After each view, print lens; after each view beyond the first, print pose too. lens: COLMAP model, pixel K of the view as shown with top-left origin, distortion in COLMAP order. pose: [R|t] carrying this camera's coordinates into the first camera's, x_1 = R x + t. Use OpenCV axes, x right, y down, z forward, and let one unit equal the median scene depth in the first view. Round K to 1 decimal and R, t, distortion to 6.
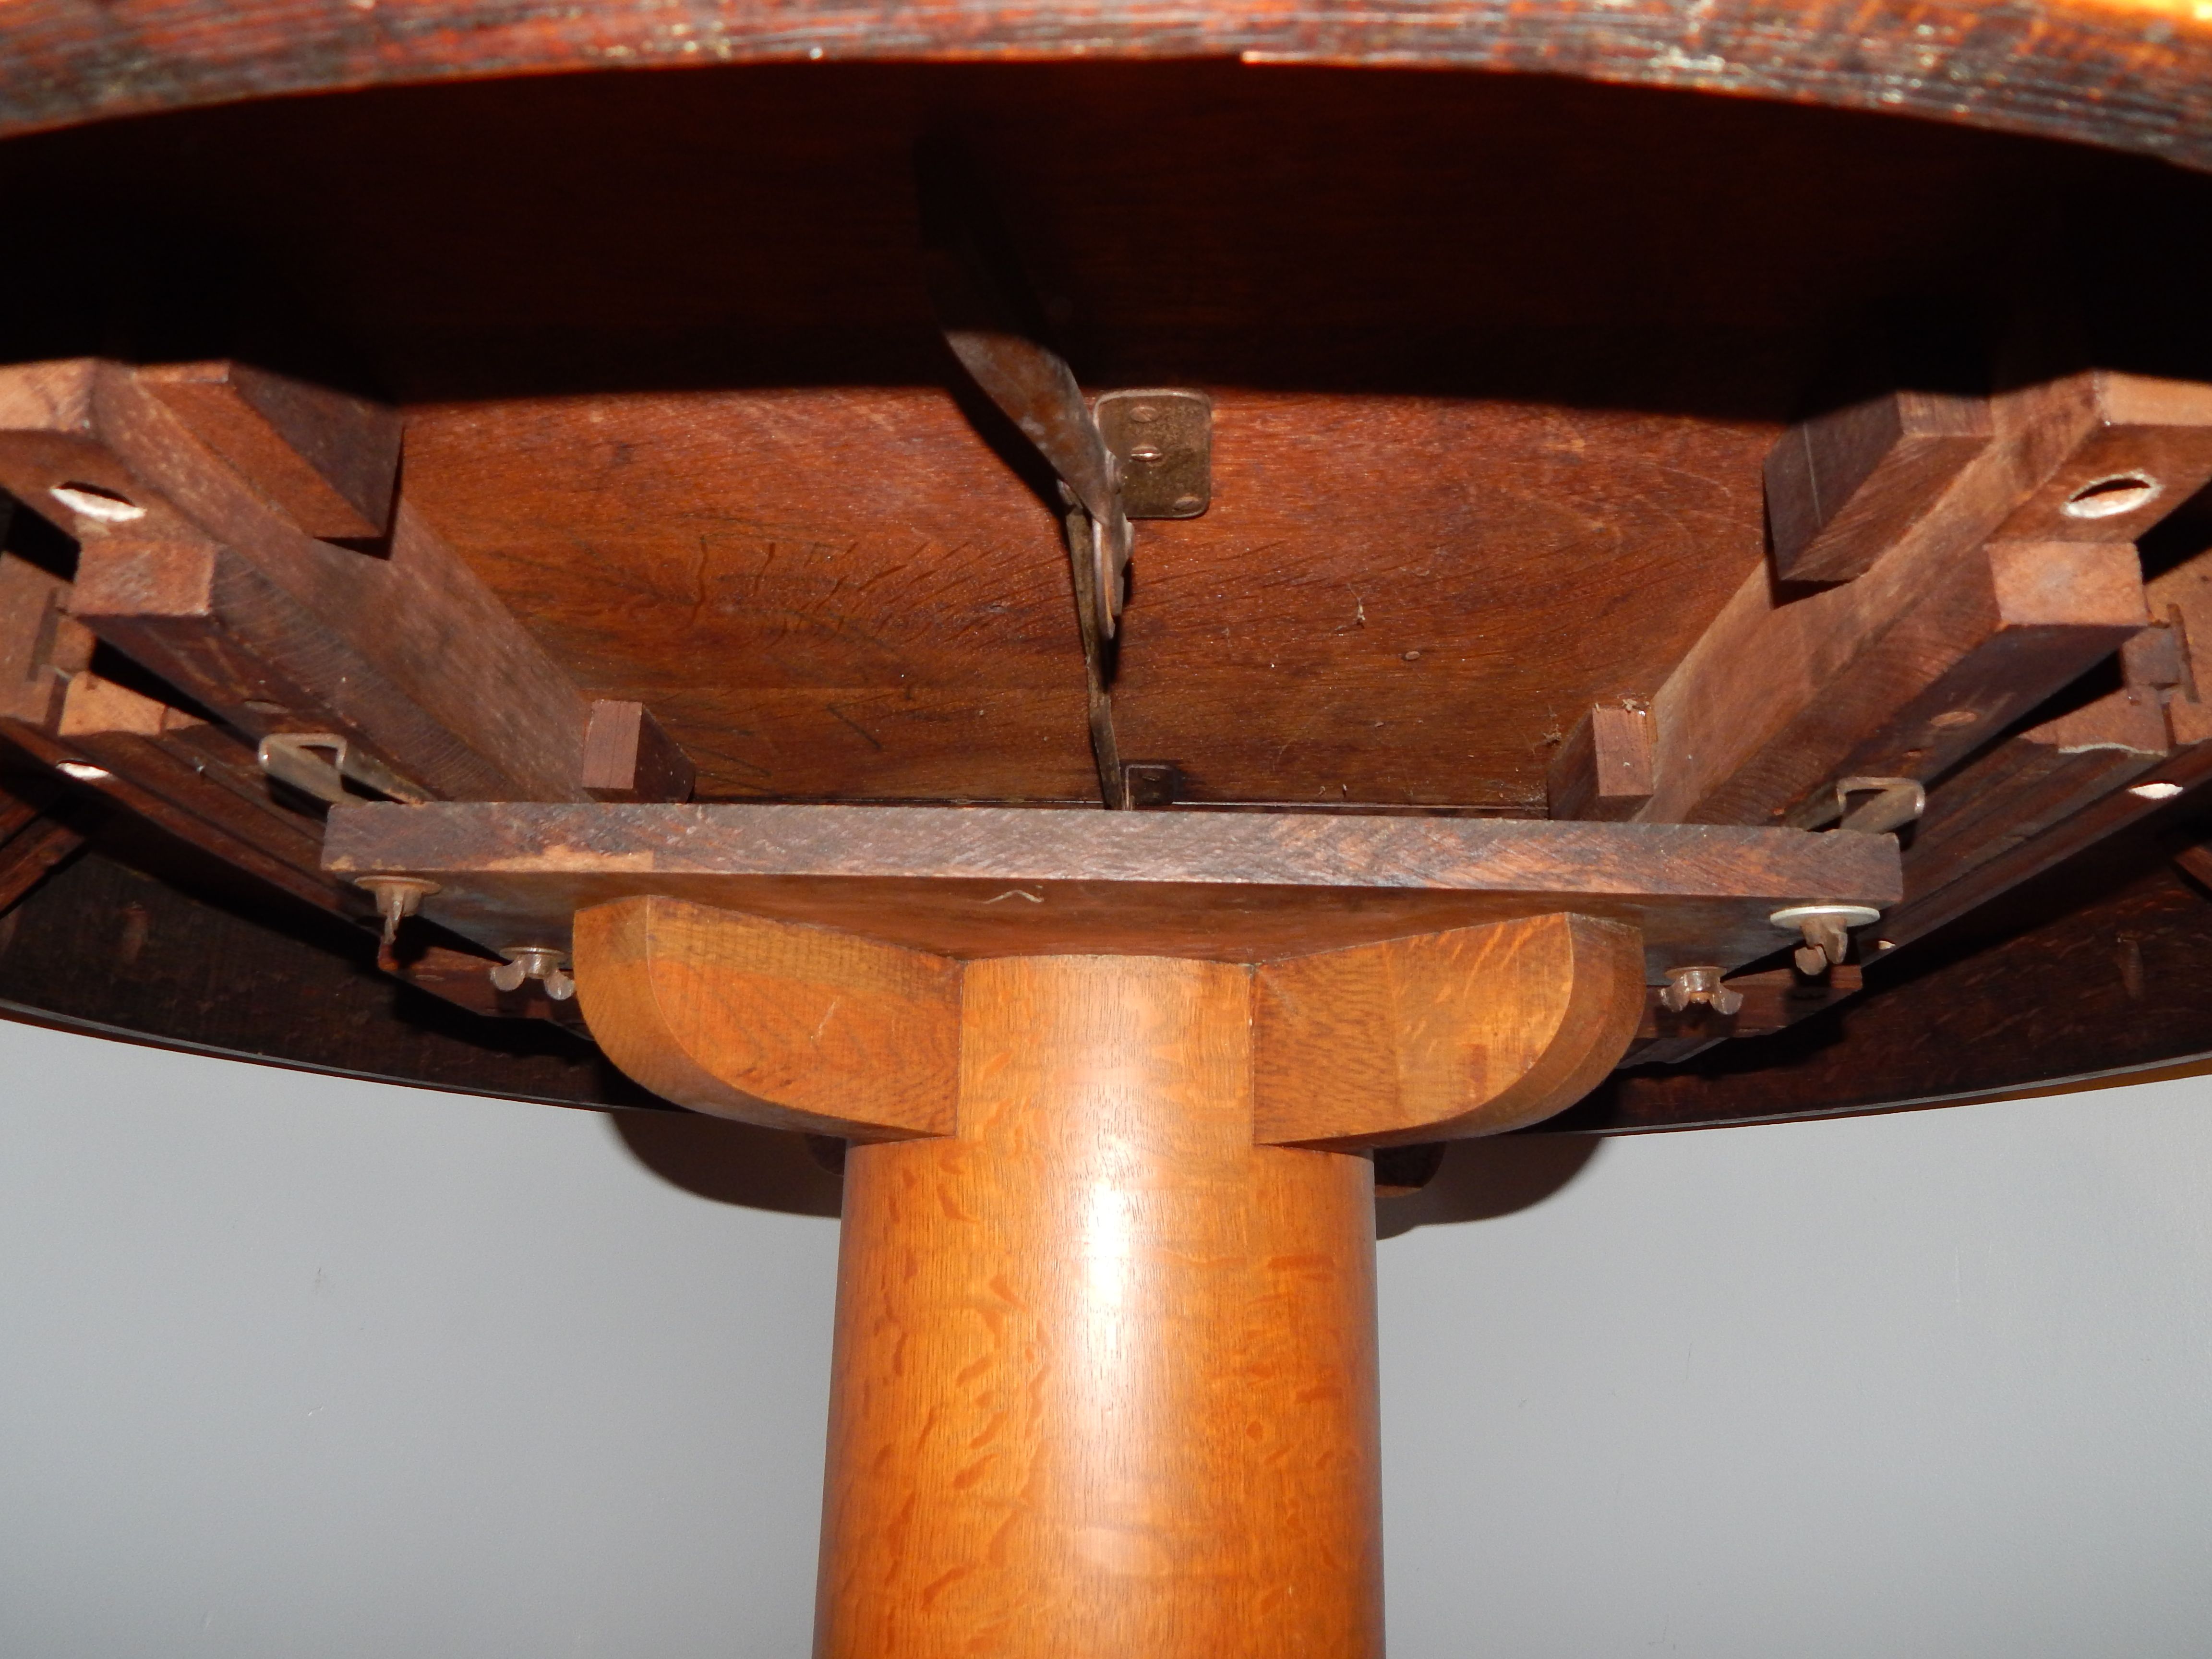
lens RADIAL K [[1567.1, 0, 1106.0], [0, 1567.1, 829.5], [0, 0, 1]] dist [-0.012076, -0.006454]
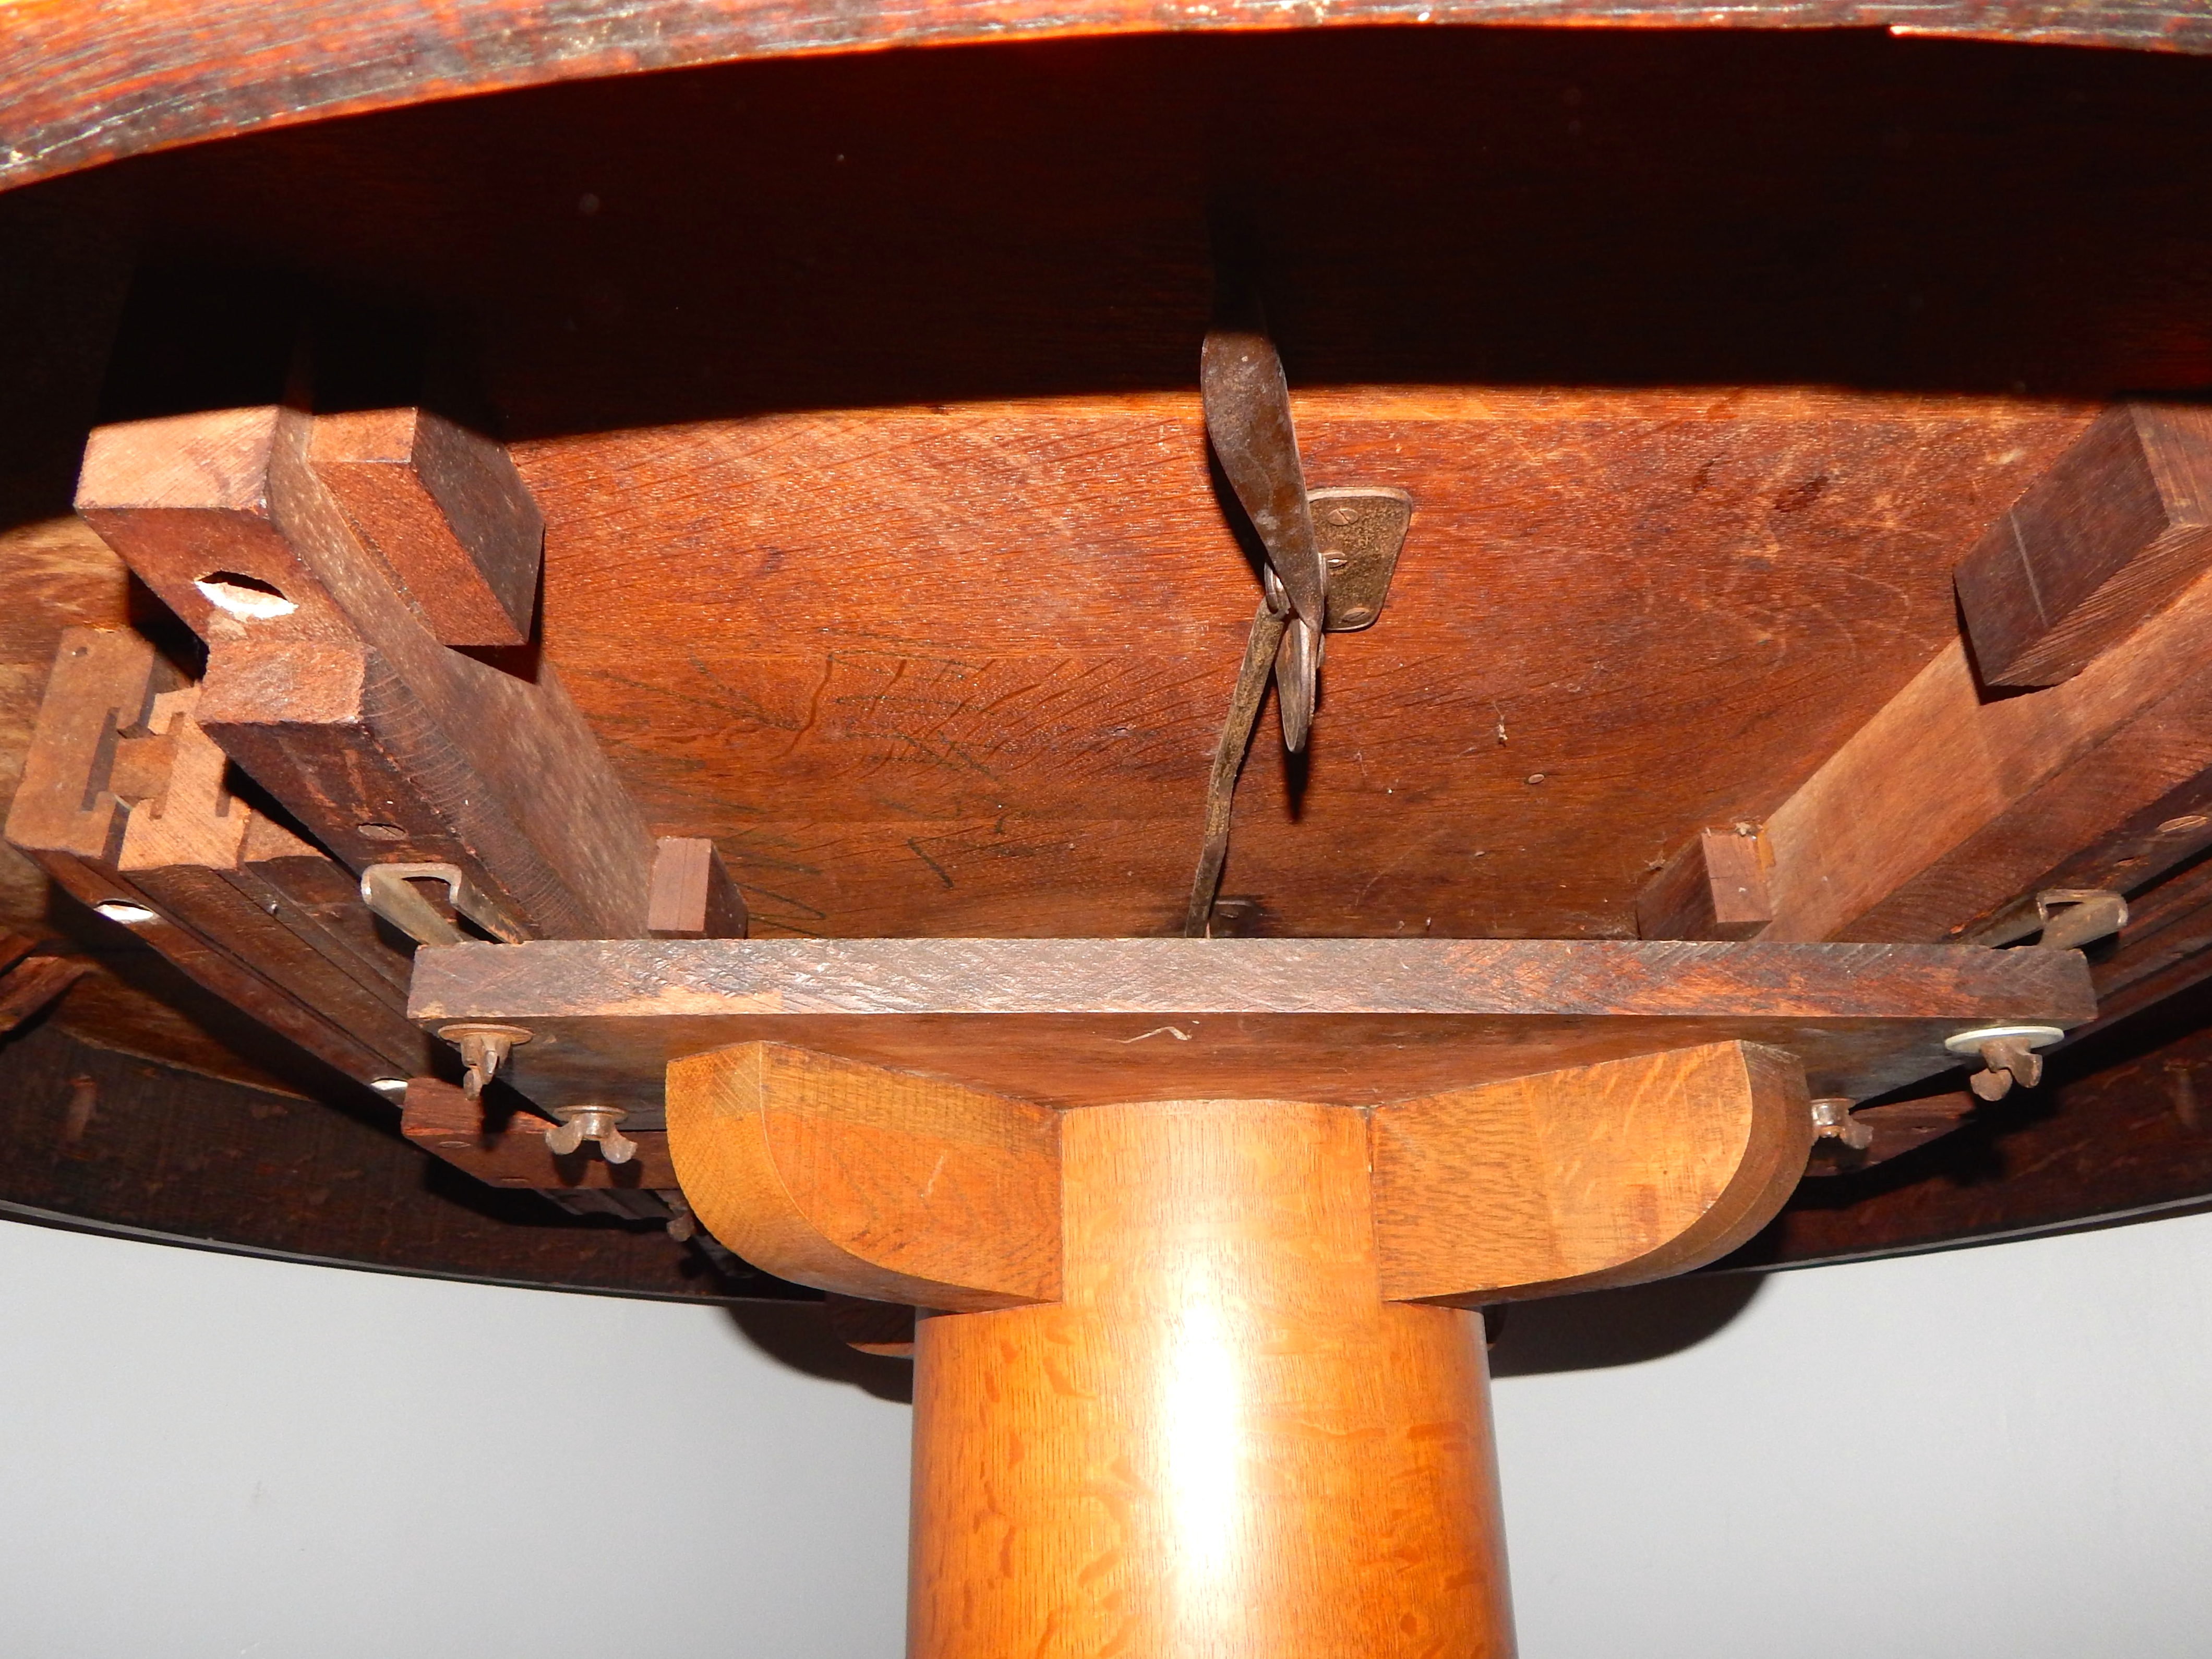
lens RADIAL K [[1570.7, 0, 1106.0], [0, 1570.7, 829.5], [0, 0, 1]] dist [0.009154, -0.020895]
pose [[0.997904, -0.011187, 0.063734, -0.144235], [0.017626, 0.994691, -0.101388, 0.015345], [-0.062261, 0.102299, 0.992803, 0.059713]]
